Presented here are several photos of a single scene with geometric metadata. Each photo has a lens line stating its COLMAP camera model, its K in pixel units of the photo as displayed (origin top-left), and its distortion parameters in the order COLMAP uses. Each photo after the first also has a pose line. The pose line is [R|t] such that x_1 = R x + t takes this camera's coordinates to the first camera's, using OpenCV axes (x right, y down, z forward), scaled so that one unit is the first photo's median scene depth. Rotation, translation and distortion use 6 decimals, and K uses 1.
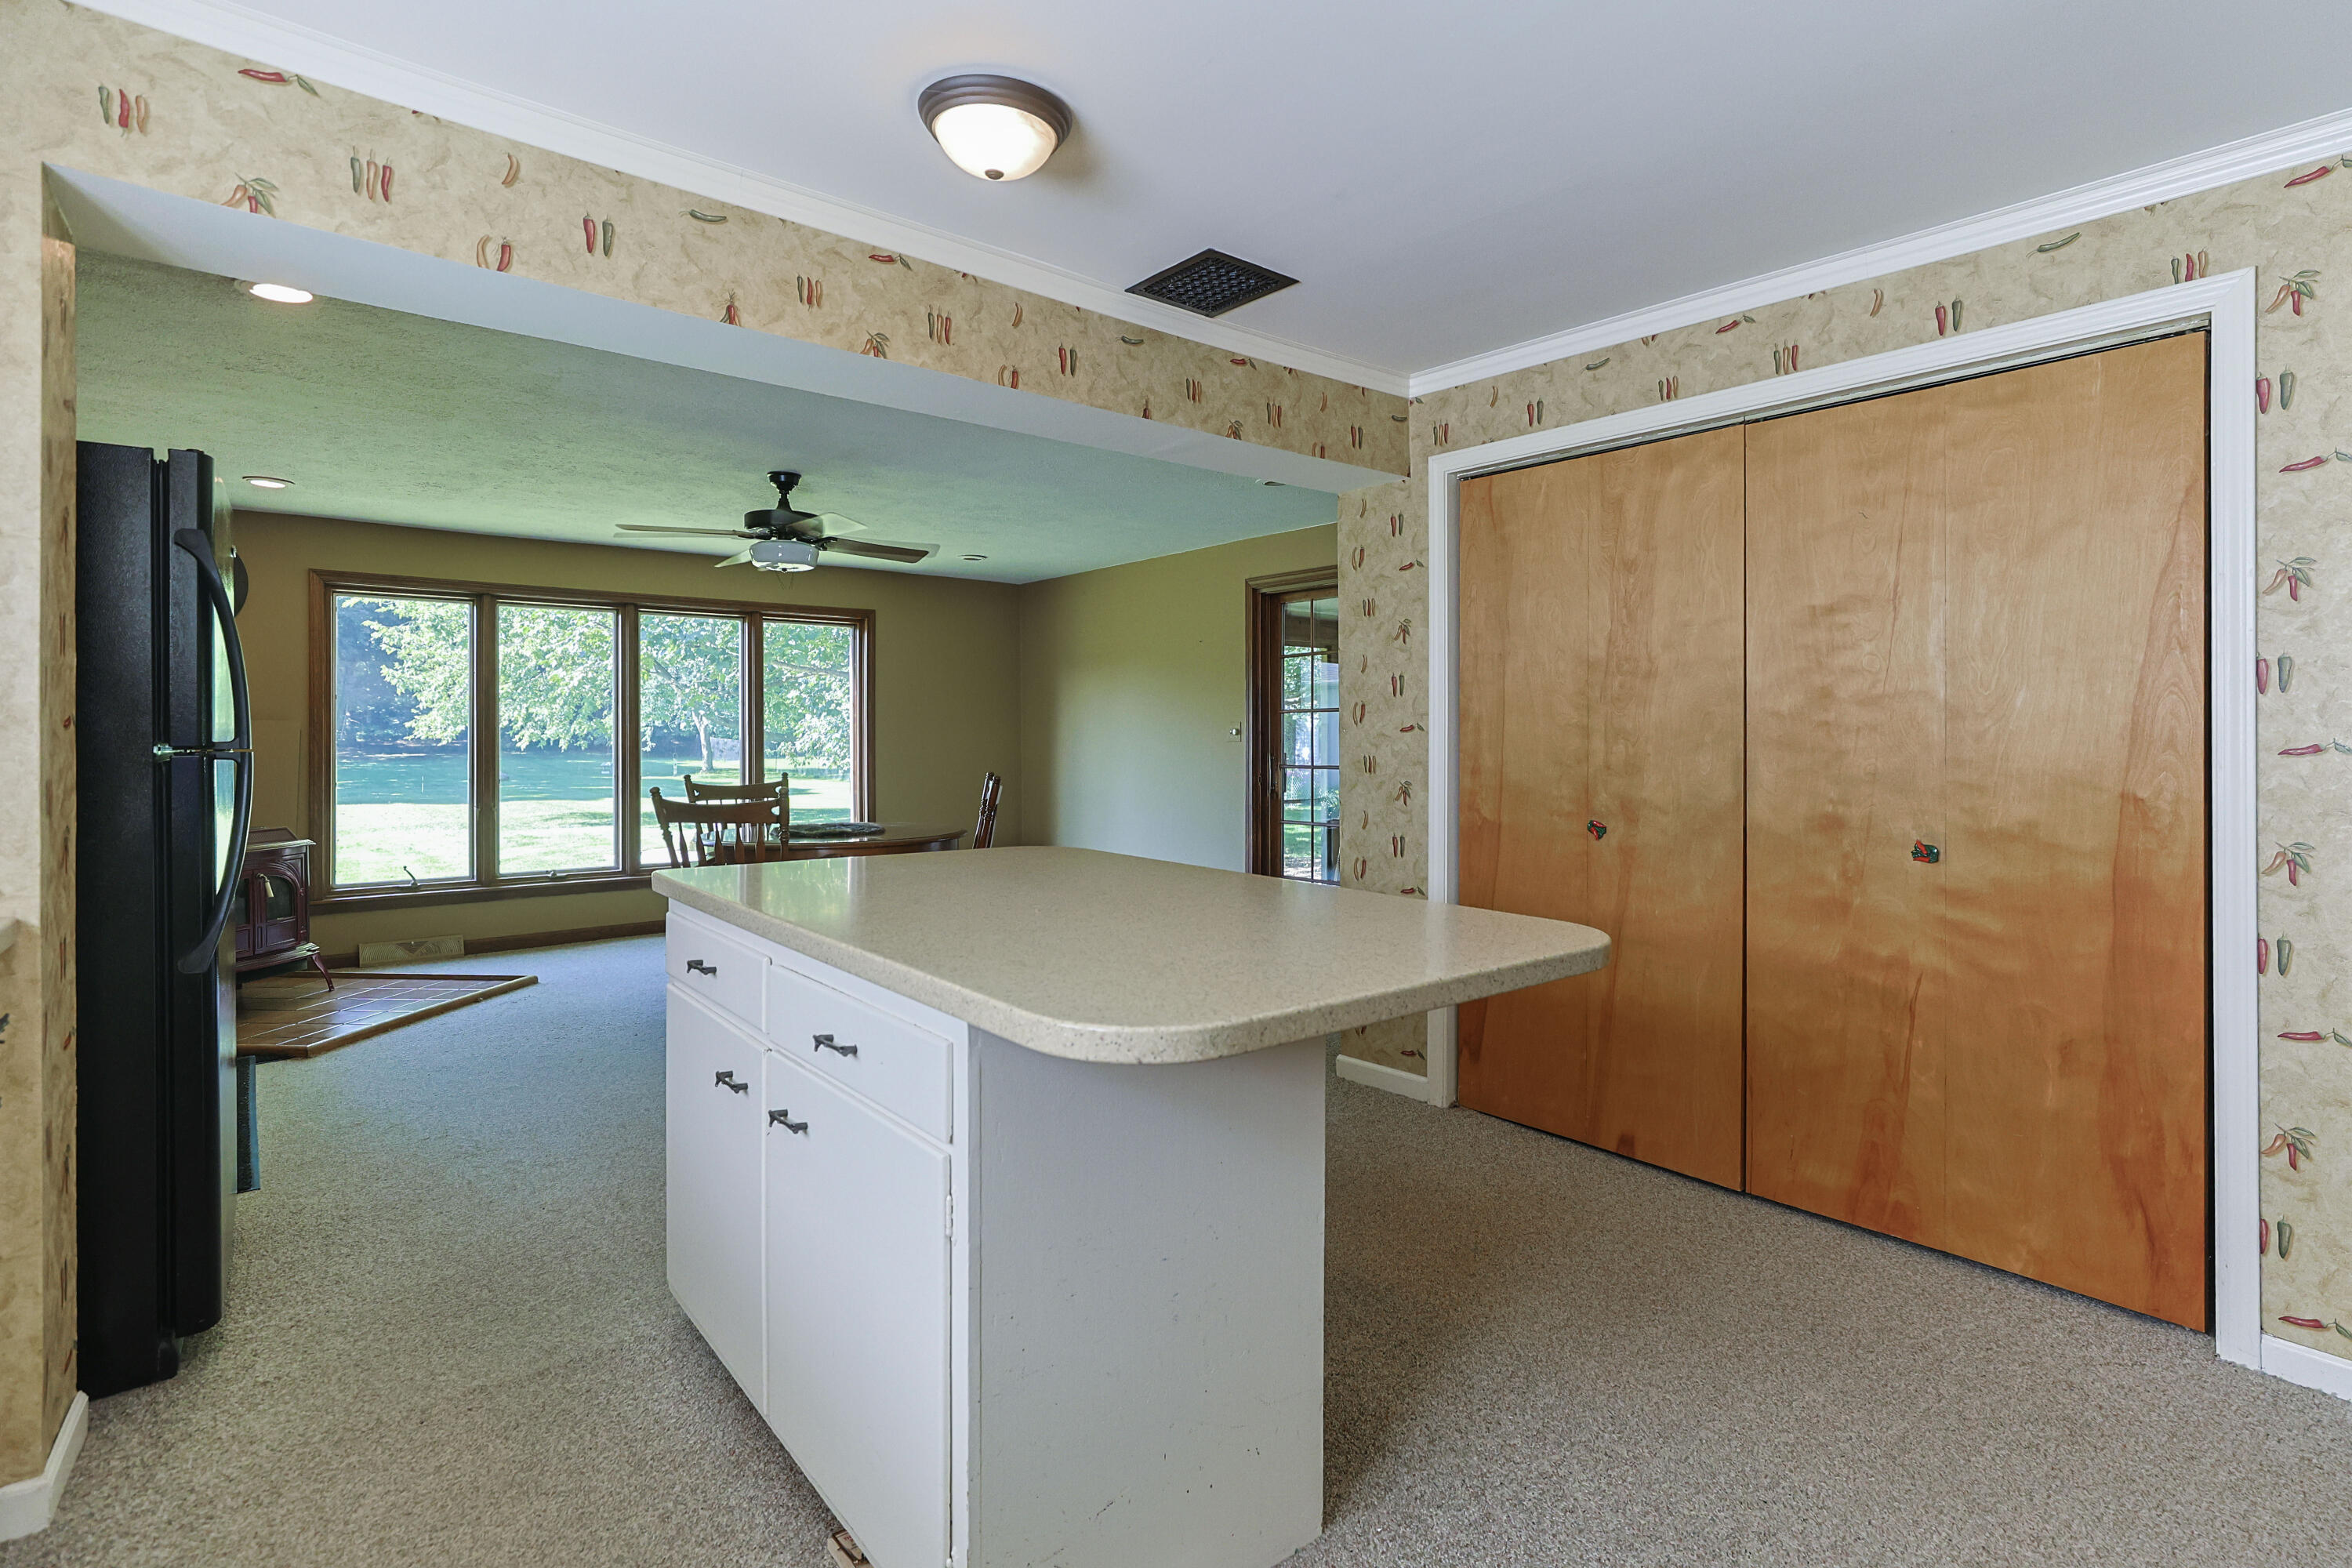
lens RADIAL K [[1143.0, 0, 1191.9], [0, 1143.0, 734.9], [0, 0, 1]] dist [-0.018717, 0.015924]
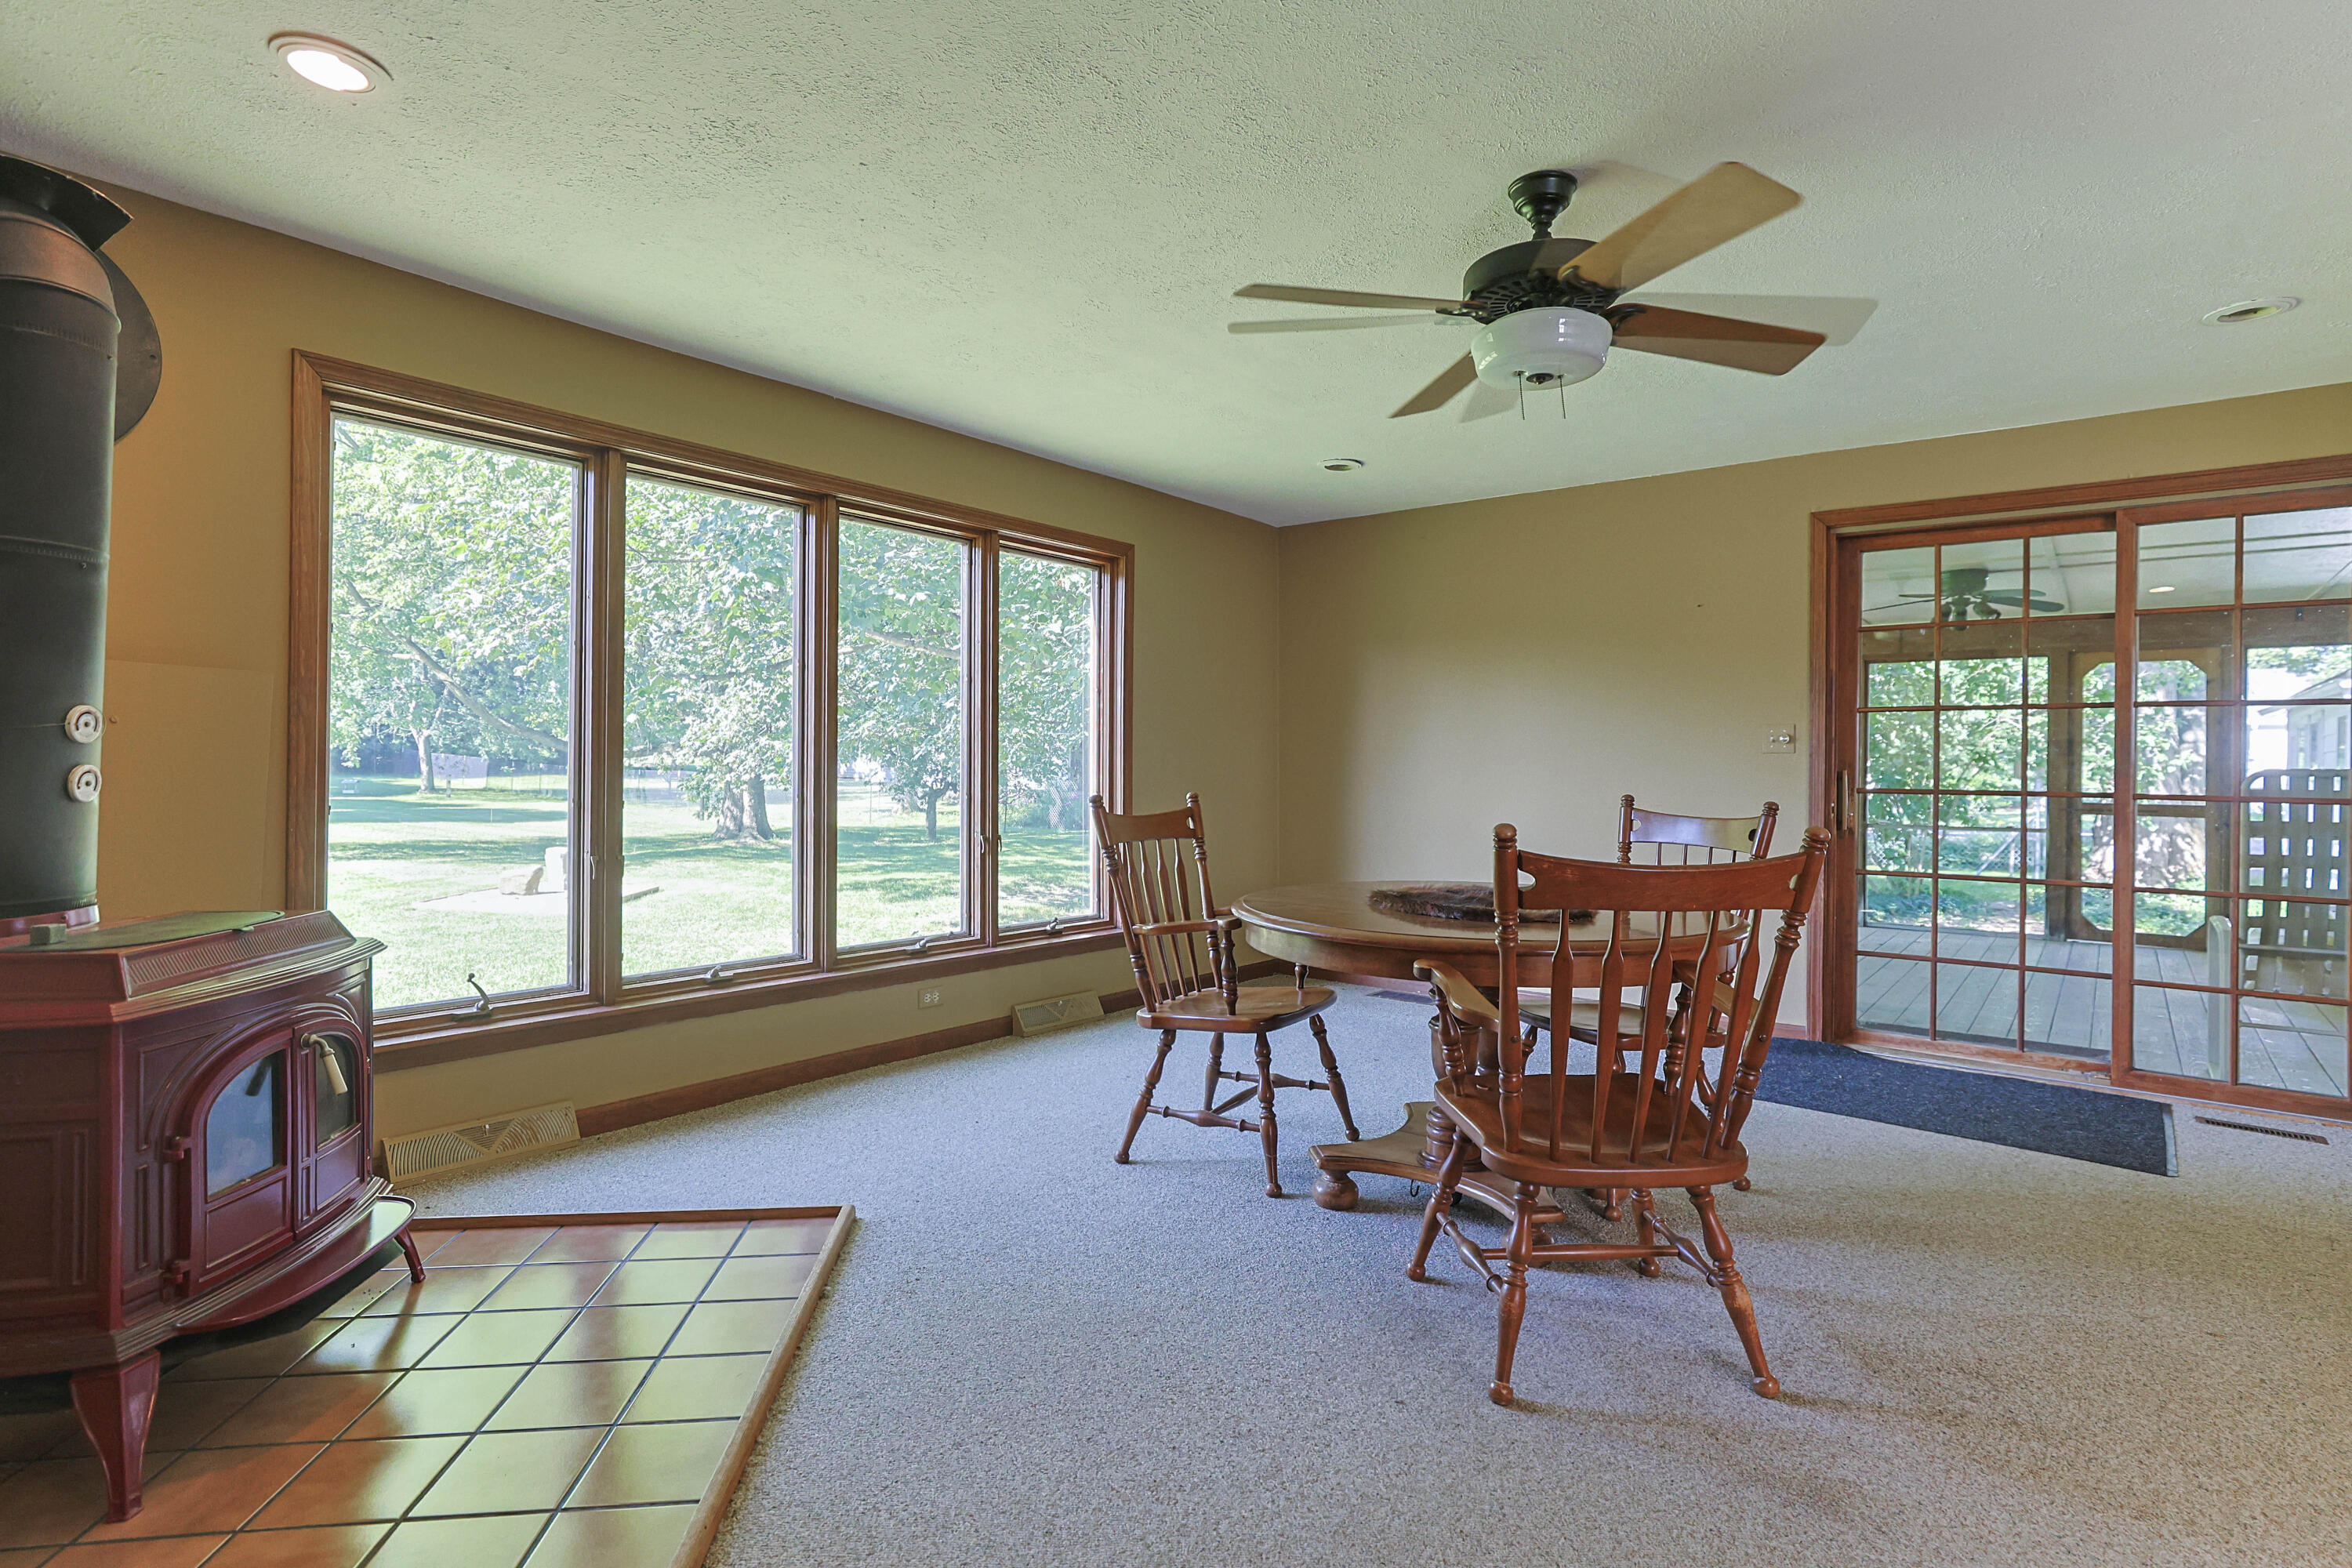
lens RADIAL K [[1152.0, 0, 1174.7], [0, 1152.0, 759.5], [0, 0, 1]] dist [-0.020999, 0.014933]
pose [[0.980473, 0.015171, 0.196069, -0.460292], [-0.015054, 0.999885, -0.002090, 0.017255], [-0.196079, -0.000902, 0.980588, 0.420673]]
